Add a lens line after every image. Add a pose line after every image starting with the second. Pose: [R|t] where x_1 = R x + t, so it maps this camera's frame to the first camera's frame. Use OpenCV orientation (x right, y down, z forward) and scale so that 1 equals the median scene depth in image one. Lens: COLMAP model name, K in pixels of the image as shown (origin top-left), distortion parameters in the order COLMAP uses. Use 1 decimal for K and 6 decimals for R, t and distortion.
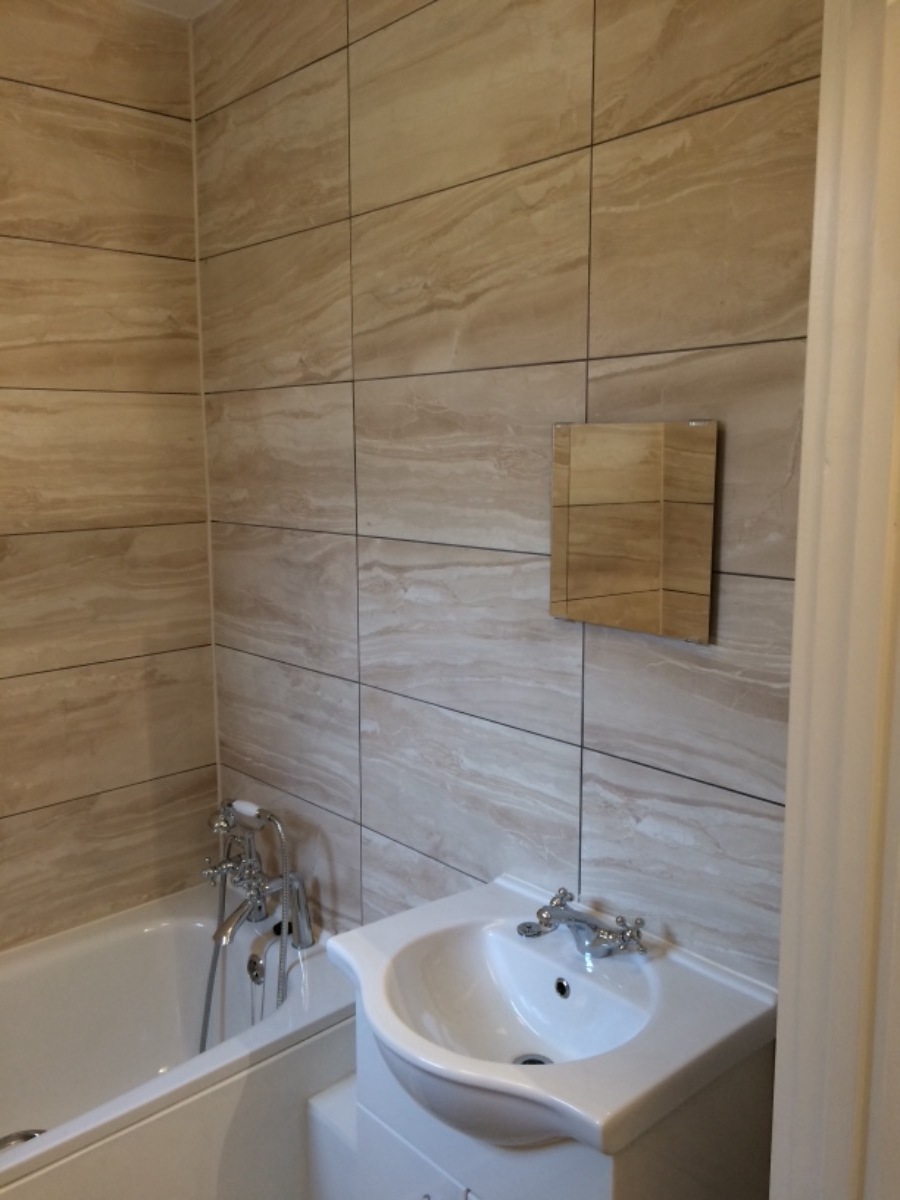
lens RADIAL K [[1009.4, 0, 450.4], [0, 1009.4, 595.3], [0, 0, 1]] dist [0.063515, -0.090075]
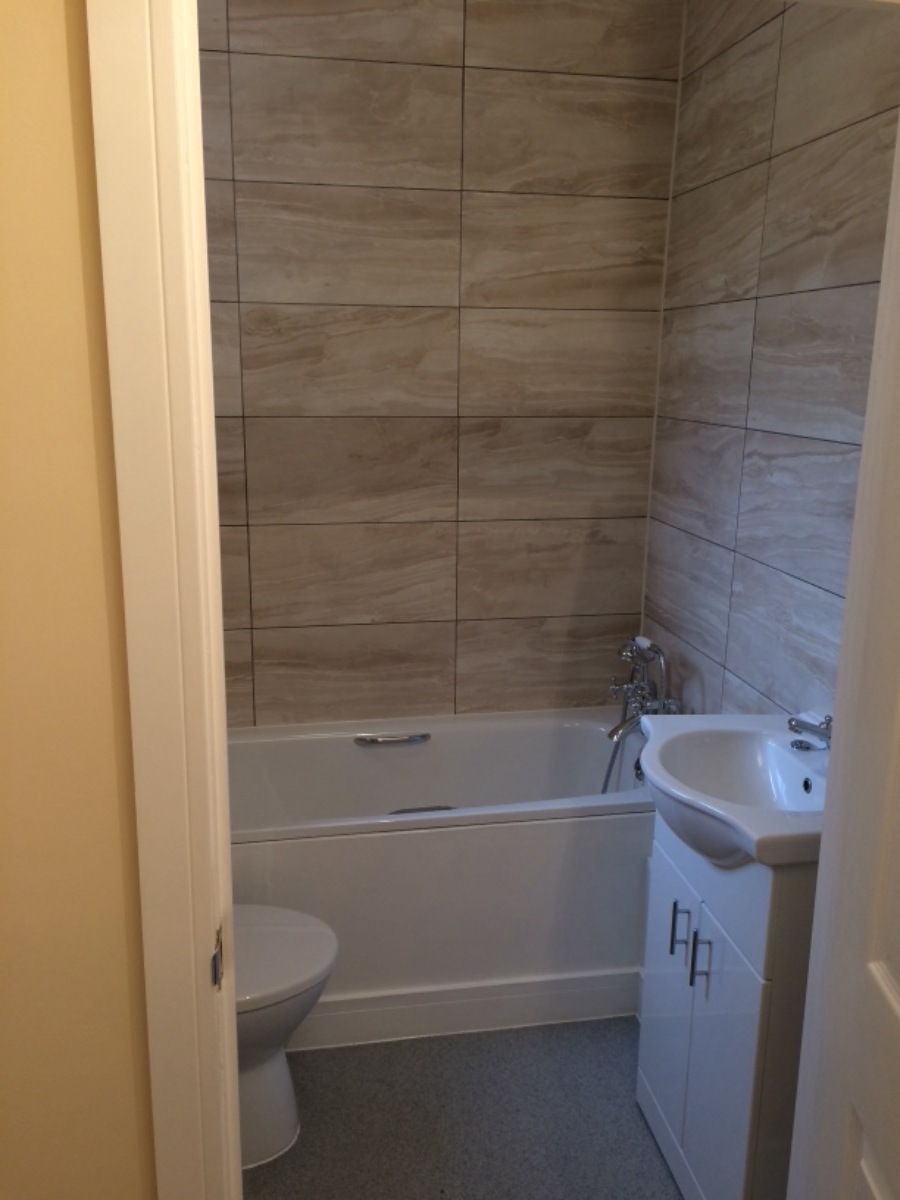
lens RADIAL K [[1009.4, 0, 450.4], [0, 1009.4, 595.3], [0, 0, 1]] dist [0.063515, -0.090075]
pose [[0.845460, 0.139994, -0.515363, 0.247168], [-0.099613, 0.989433, 0.105354, 0.042653], [0.524666, -0.037736, 0.850472, -0.213133]]
